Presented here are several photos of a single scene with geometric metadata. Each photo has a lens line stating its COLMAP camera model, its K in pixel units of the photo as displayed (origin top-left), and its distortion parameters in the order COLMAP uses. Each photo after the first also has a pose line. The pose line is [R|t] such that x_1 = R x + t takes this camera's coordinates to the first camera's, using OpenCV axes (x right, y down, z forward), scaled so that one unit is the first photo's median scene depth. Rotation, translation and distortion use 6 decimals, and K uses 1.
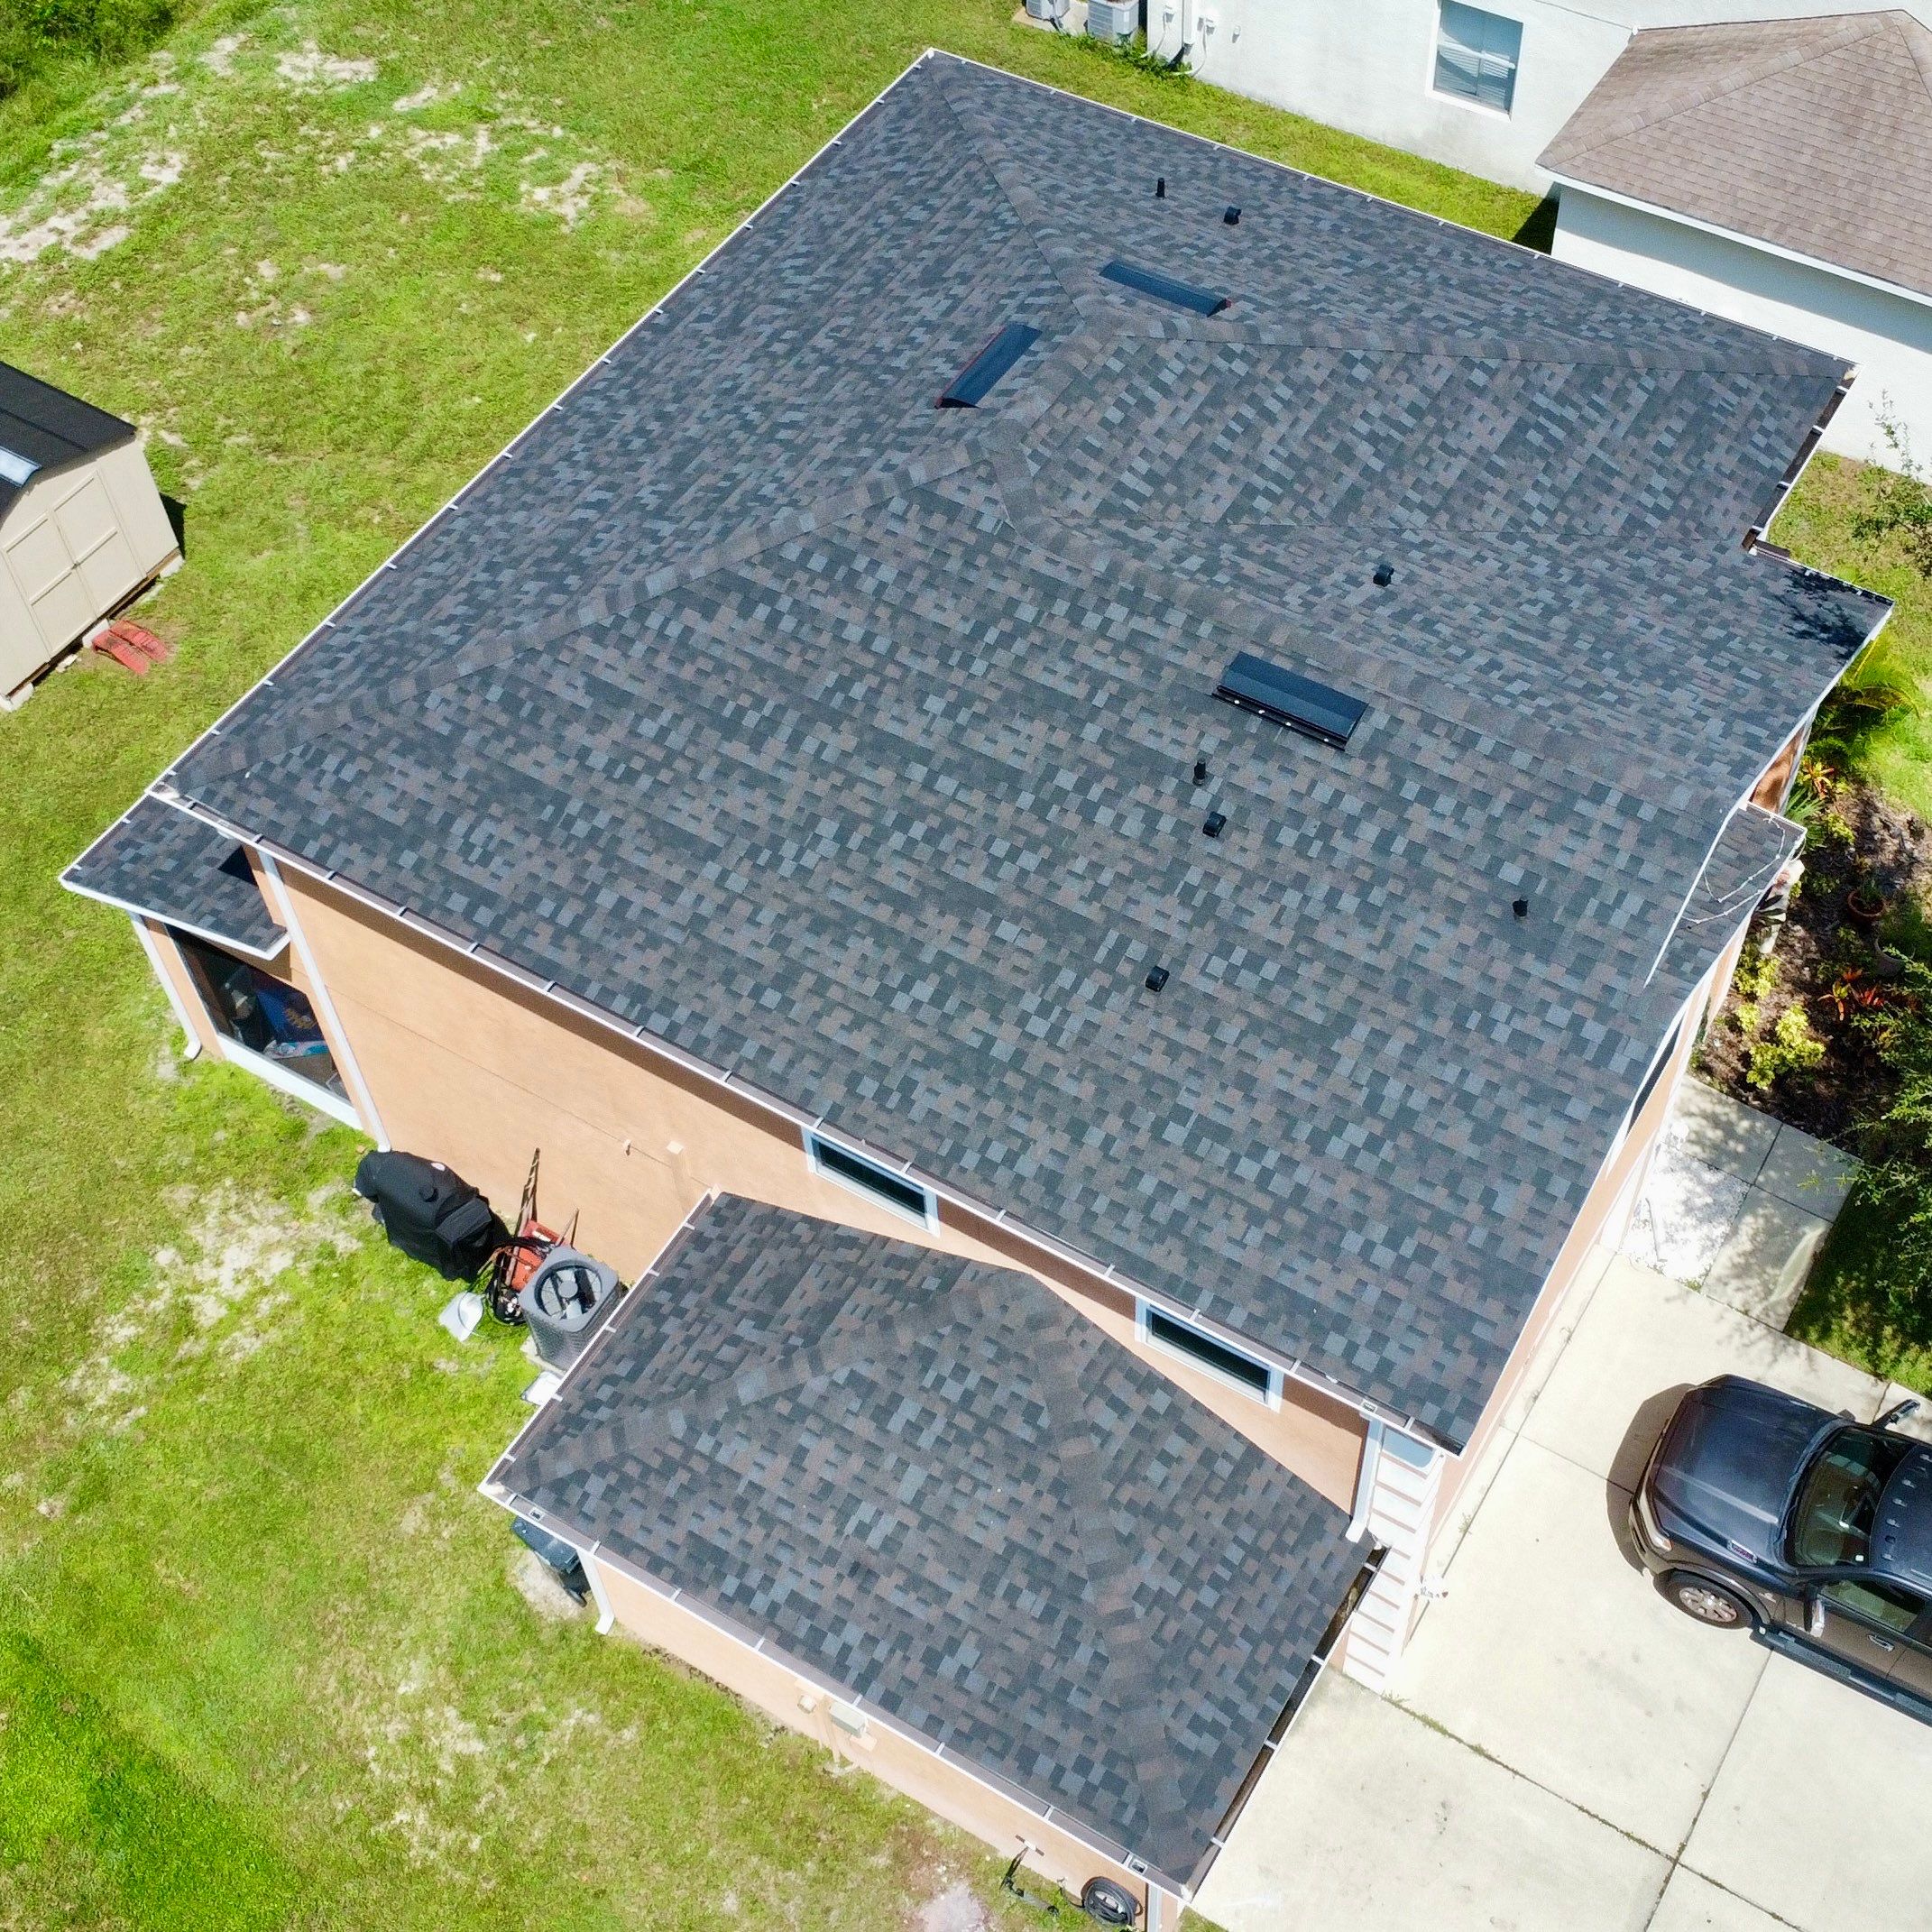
lens RADIAL K [[2629.3, 0, 1054.6], [0, 2629.3, 946.4], [0, 0, 1]] dist [-0.024503, 0.000000]
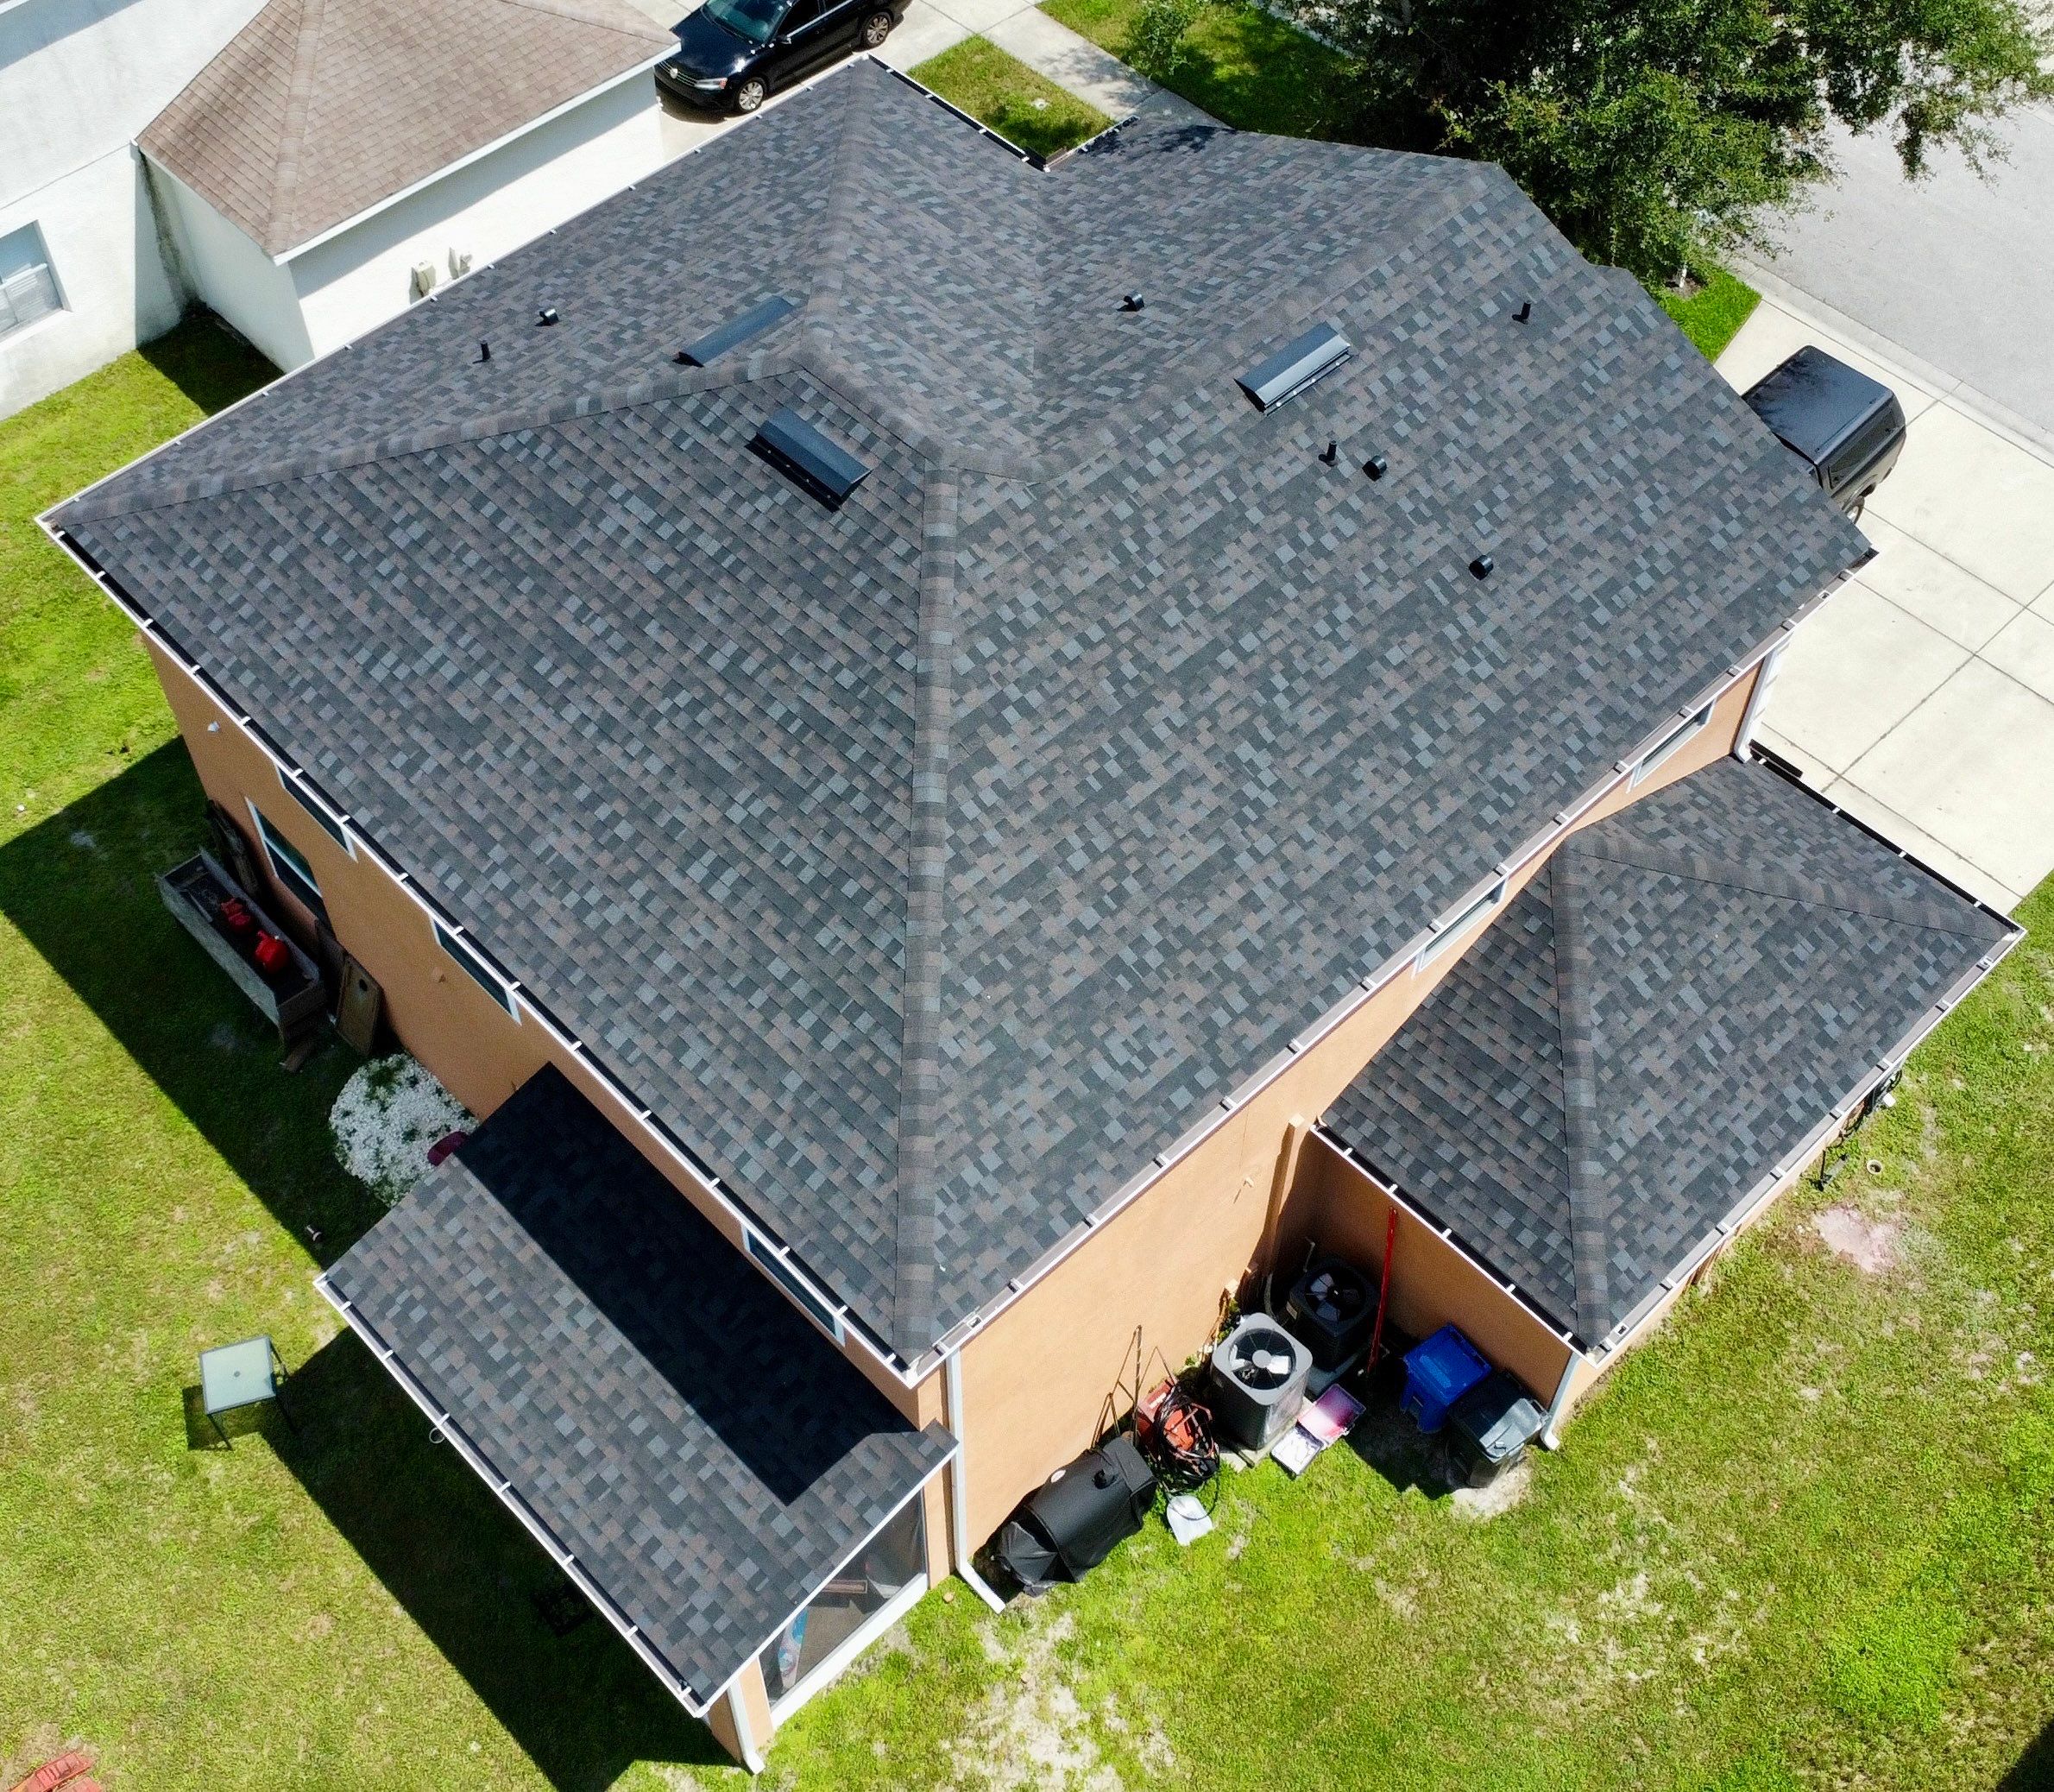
lens RADIAL K [[2513.3, 0, 974.5], [0, 2513.3, 880.0], [0, 0, 1]] dist [-0.025845, 0.000000]
pose [[0.273628, -0.758460, 0.591495, -0.724985], [0.765963, 0.543779, 0.342937, -0.430013], [-0.581746, 0.359226, 0.729745, 0.336628]]
